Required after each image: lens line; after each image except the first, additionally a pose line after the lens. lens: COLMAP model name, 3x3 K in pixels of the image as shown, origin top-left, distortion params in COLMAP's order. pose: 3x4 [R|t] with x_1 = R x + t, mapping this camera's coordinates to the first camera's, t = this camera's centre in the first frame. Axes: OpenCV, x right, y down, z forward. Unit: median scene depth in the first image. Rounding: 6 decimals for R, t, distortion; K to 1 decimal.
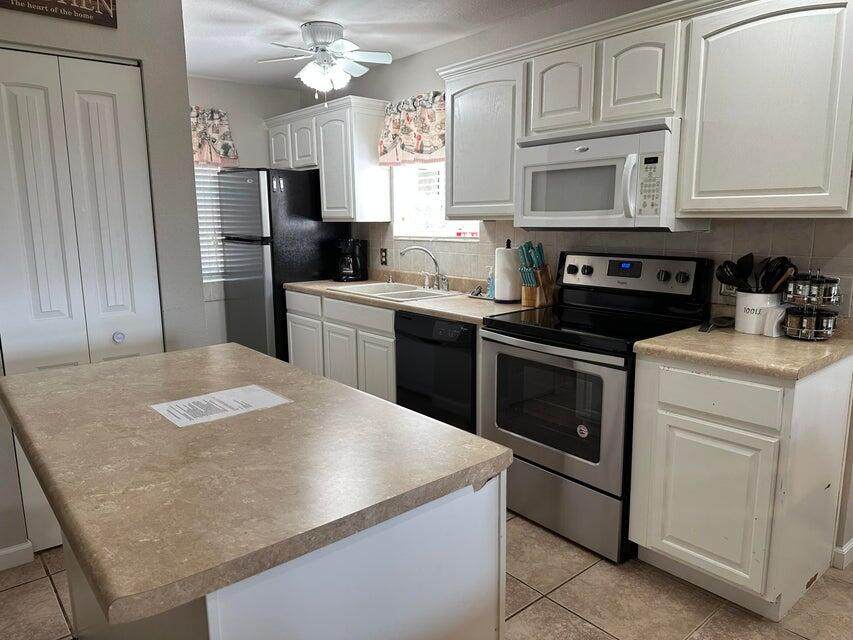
lens RADIAL K [[604.2, 0, 425.4], [0, 604.2, 320.0], [0, 0, 1]] dist [0.039475, -0.026720]
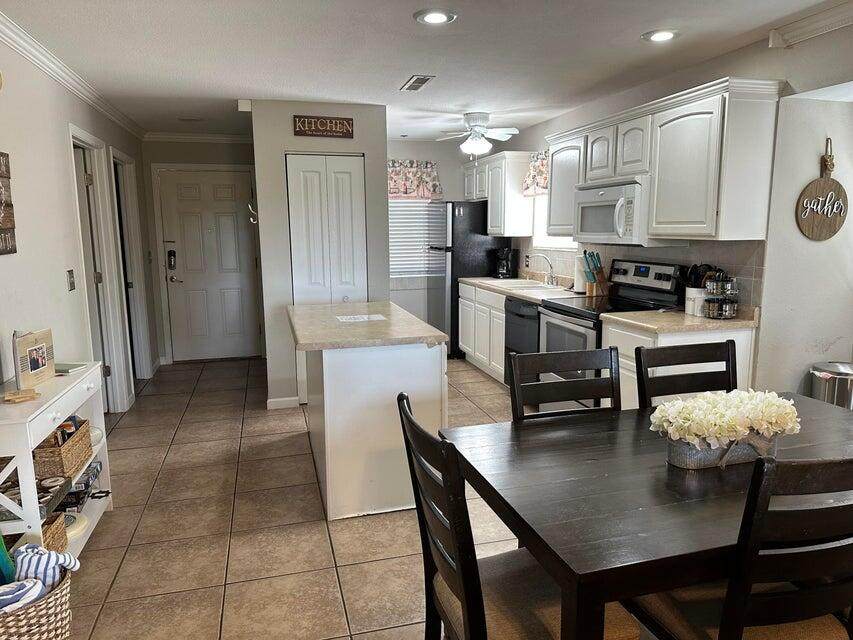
lens RADIAL K [[604.2, 0, 429.9], [0, 604.2, 322.0], [0, 0, 1]] dist [0.039475, -0.026720]
pose [[0.906621, 0.063254, -0.417178, 0.423564], [-0.067303, 0.997720, 0.005013, 0.057025], [0.416544, 0.023533, 0.908811, -0.479422]]
